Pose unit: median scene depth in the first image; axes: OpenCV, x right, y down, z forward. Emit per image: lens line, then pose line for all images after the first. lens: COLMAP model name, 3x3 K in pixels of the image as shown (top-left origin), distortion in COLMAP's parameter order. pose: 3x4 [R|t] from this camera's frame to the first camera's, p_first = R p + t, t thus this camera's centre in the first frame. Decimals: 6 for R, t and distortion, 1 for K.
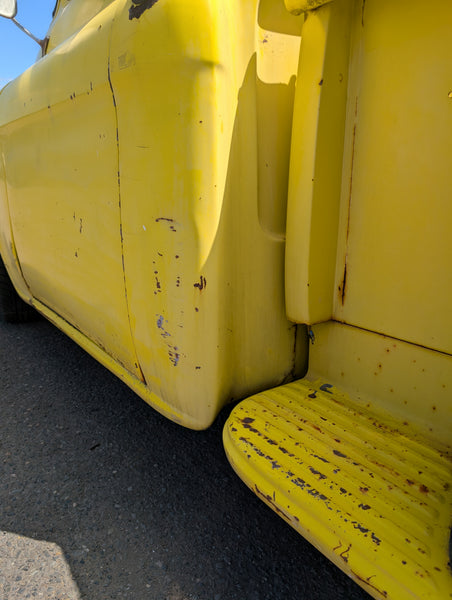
lens RADIAL K [[439.4, 0, 226.0], [0, 439.4, 300.0], [0, 0, 1]] dist [-0.000905, -0.001064]
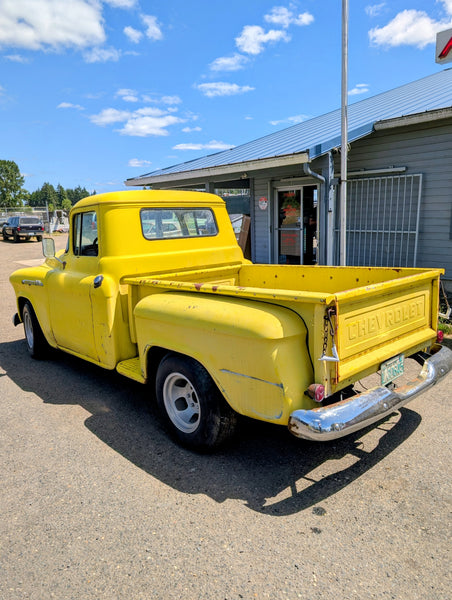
lens RADIAL K [[439.4, 0, 226.0], [0, 439.4, 300.0], [0, 0, 1]] dist [-0.000905, -0.001064]
pose [[0.993215, -0.053807, 0.103100, 0.734076], [0.064803, 0.992203, -0.106461, 0.165109], [-0.096567, 0.112420, 0.988957, -3.984522]]
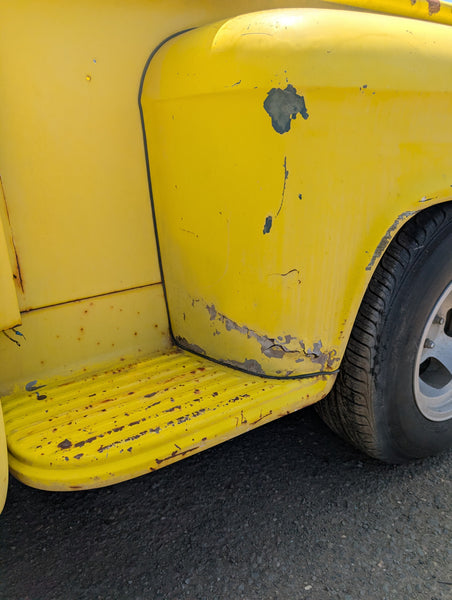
lens RADIAL K [[440.5, 0, 224.1], [0, 440.5, 290.6], [0, 0, 1]] dist [-0.003627, -0.001888]
pose [[0.043610, -0.307087, 0.950682, -0.626246], [0.285370, 0.915770, 0.282719, -0.140241], [-0.957425, 0.258966, 0.127570, 0.515319]]
